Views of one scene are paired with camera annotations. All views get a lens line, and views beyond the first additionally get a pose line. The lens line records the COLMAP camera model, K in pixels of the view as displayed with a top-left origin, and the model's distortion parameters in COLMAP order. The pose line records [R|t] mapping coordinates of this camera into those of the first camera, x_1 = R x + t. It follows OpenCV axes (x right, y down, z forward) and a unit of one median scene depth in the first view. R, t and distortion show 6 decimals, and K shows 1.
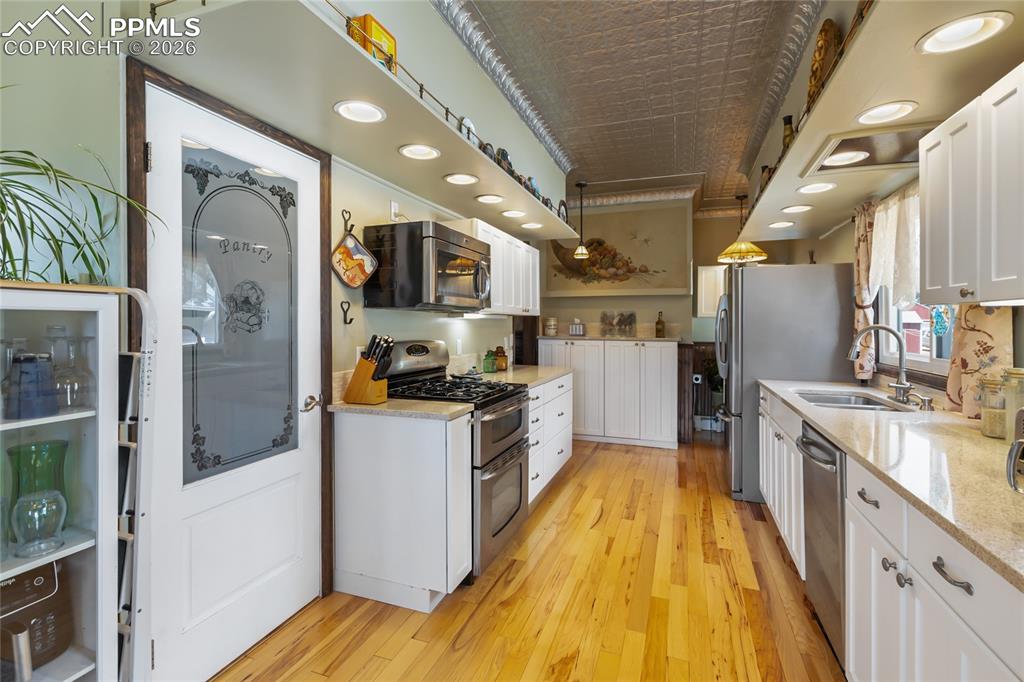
lens RADIAL K [[474.3, 0, 511.8], [0, 474.3, 332.2], [0, 0, 1]] dist [-0.001394, -0.000337]
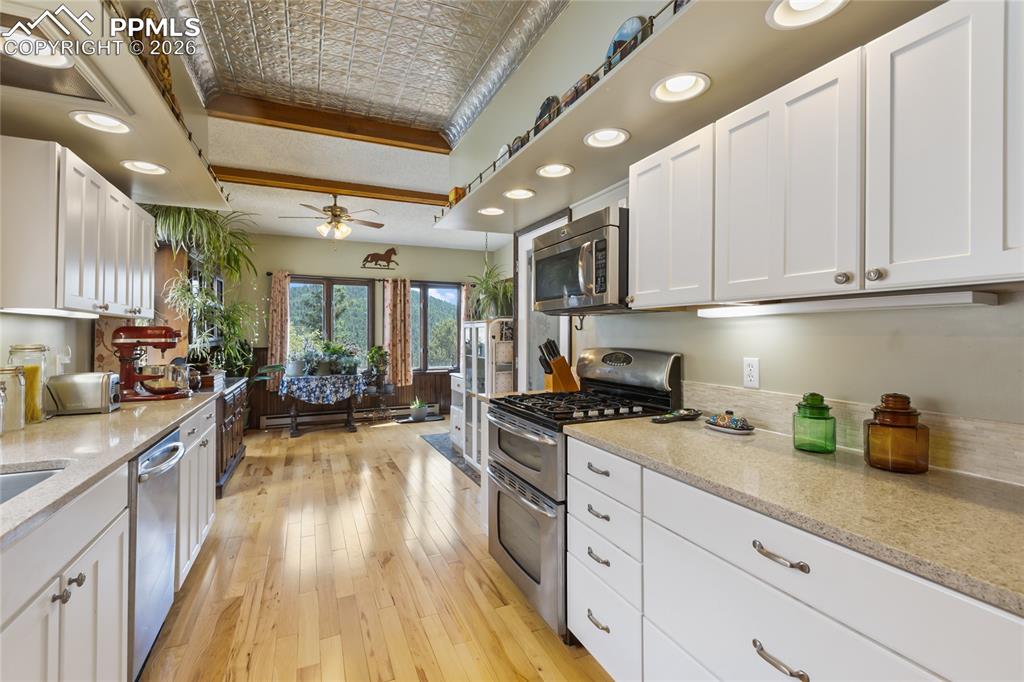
lens RADIAL K [[463.8, 0, 511.6], [0, 463.8, 324.6], [0, 0, 1]] dist [-0.000388, 0.000091]
pose [[-0.721208, -0.009855, -0.692649, 0.444244], [-0.014836, 0.999889, 0.001222, -0.020300], [0.692560, 0.011157, -0.721274, 1.220767]]
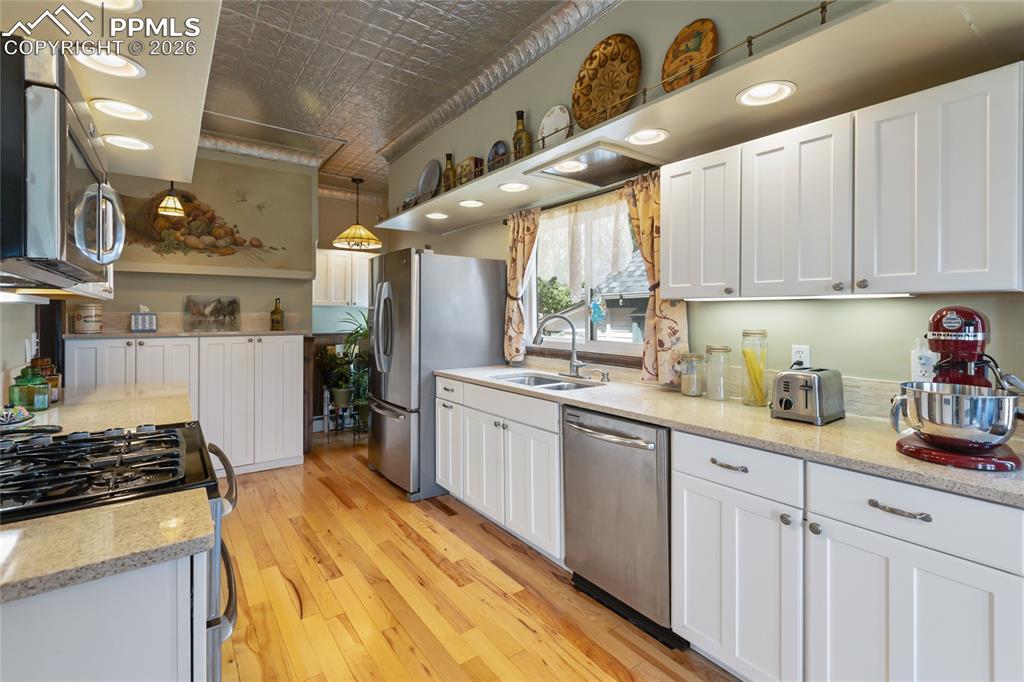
lens RADIAL K [[467.9, 0, 511.0], [0, 467.9, 316.1], [0, 0, 1]] dist [-0.001668, 0.000083]
pose [[0.544846, -0.007125, 0.838506, -0.196872], [0.015604, 0.999877, -0.001642, -0.008130], [-0.838391, 0.013979, 0.544890, 0.334419]]
